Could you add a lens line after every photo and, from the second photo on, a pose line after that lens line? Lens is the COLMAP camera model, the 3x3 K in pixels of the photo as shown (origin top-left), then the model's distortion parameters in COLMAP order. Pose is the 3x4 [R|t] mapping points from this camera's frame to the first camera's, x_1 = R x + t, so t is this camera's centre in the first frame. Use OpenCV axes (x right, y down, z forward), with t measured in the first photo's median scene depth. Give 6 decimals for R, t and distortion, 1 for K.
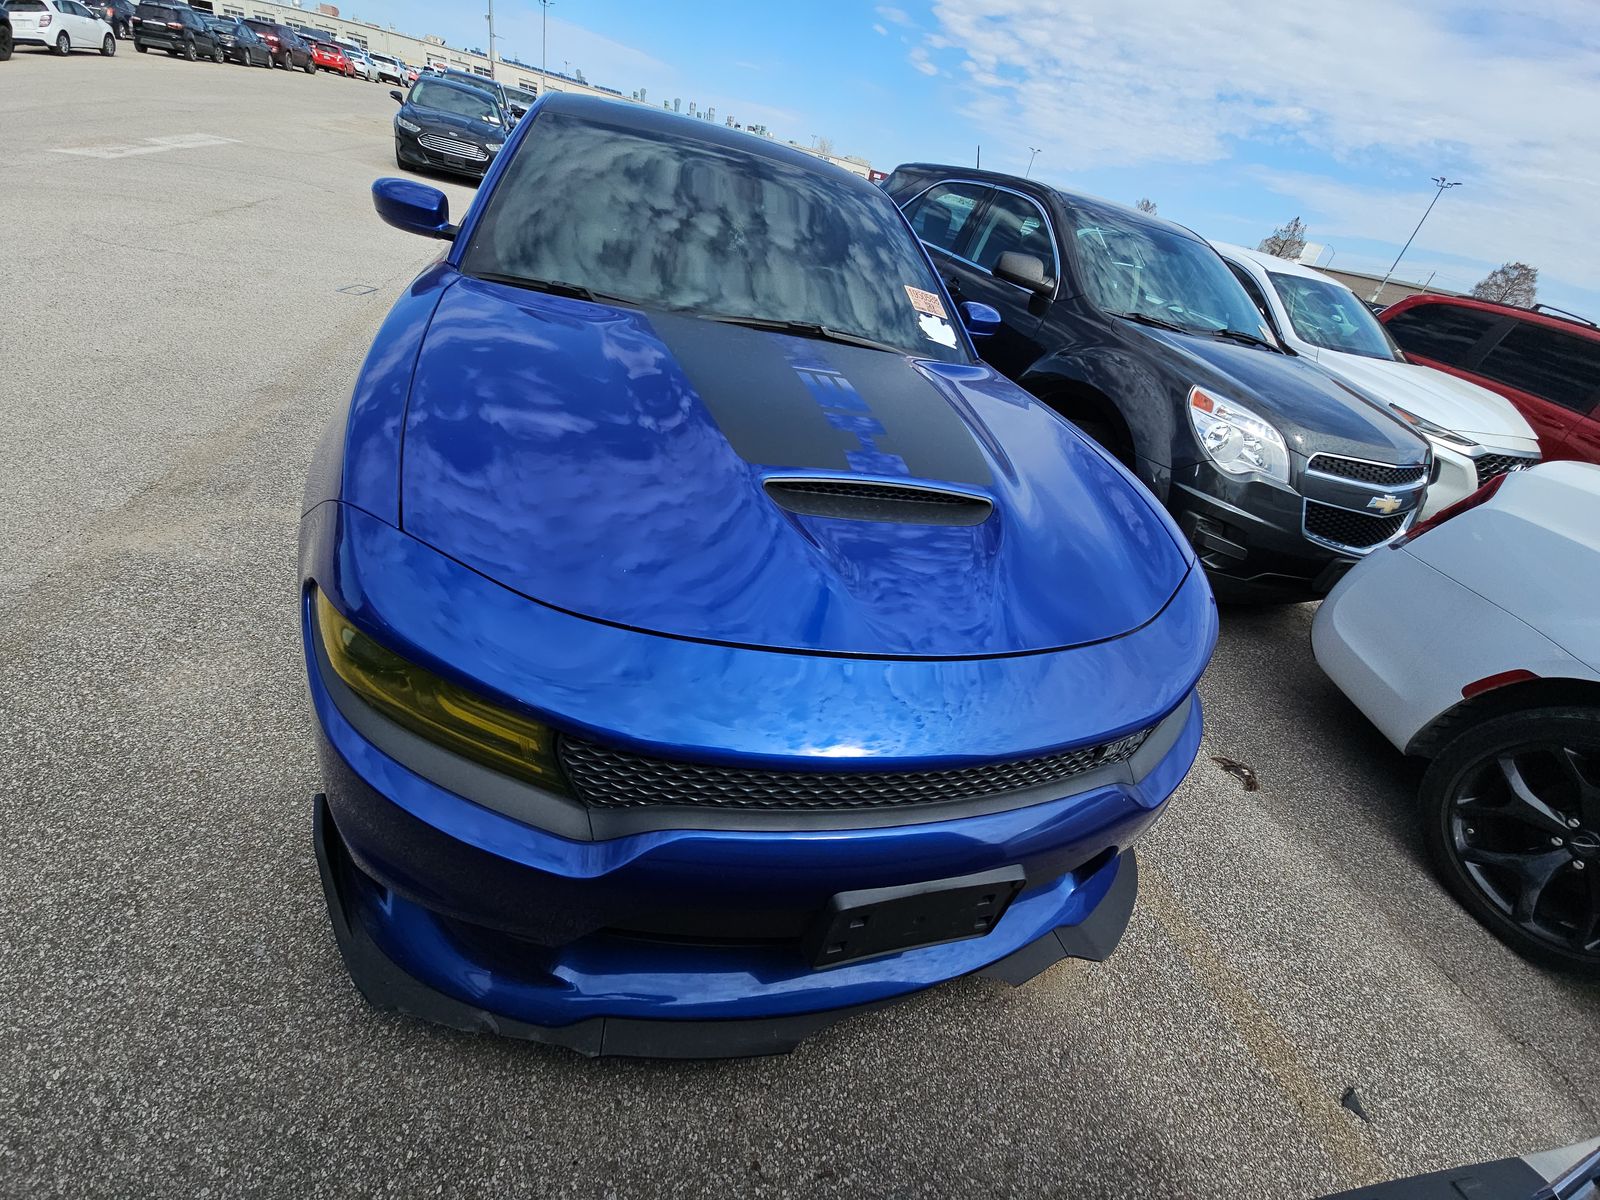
lens RADIAL K [[651.7, 0, 802.8], [0, 651.7, 608.3], [0, 0, 1]] dist [0.008562, -0.007113]
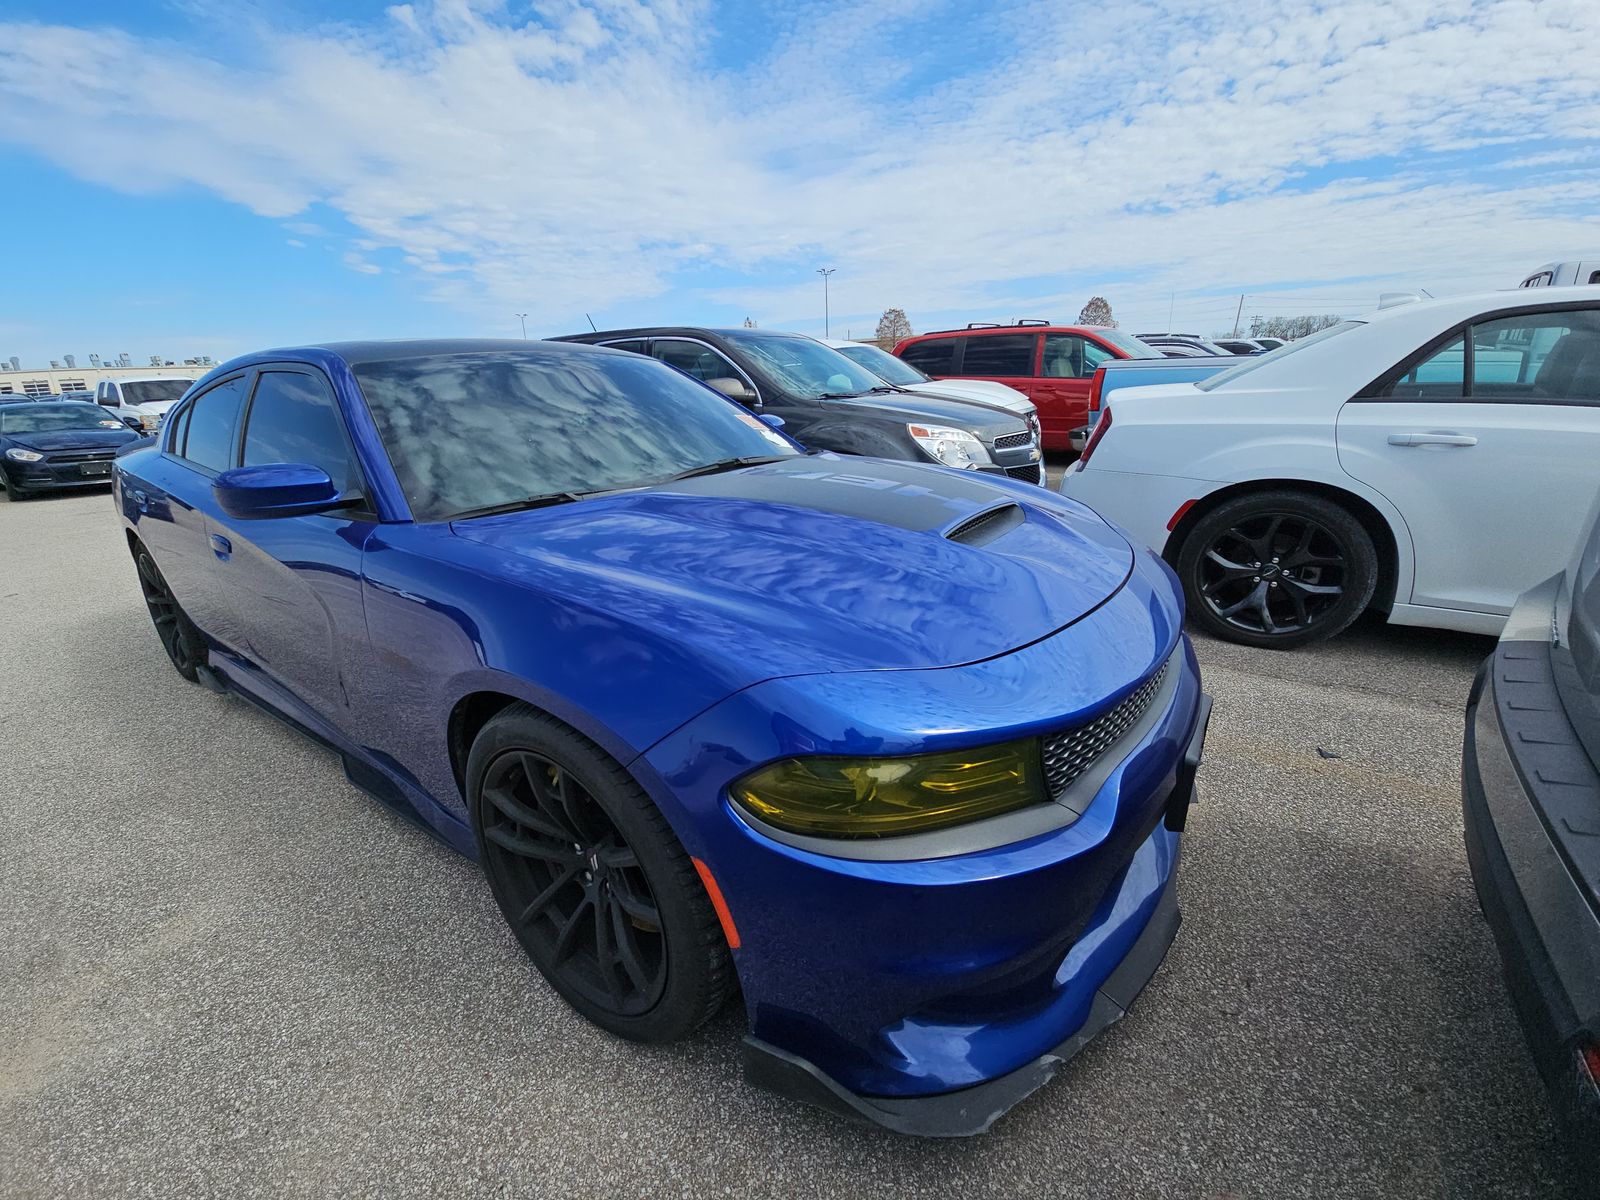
lens RADIAL K [[651.7, 0, 806.1], [0, 651.7, 604.3], [0, 0, 1]] dist [0.008562, -0.007113]
pose [[0.764974, -0.423314, 0.485408, -0.634994], [0.505048, 0.861957, -0.044230, -0.108763], [-0.399678, 0.278989, 0.873168, 0.009310]]
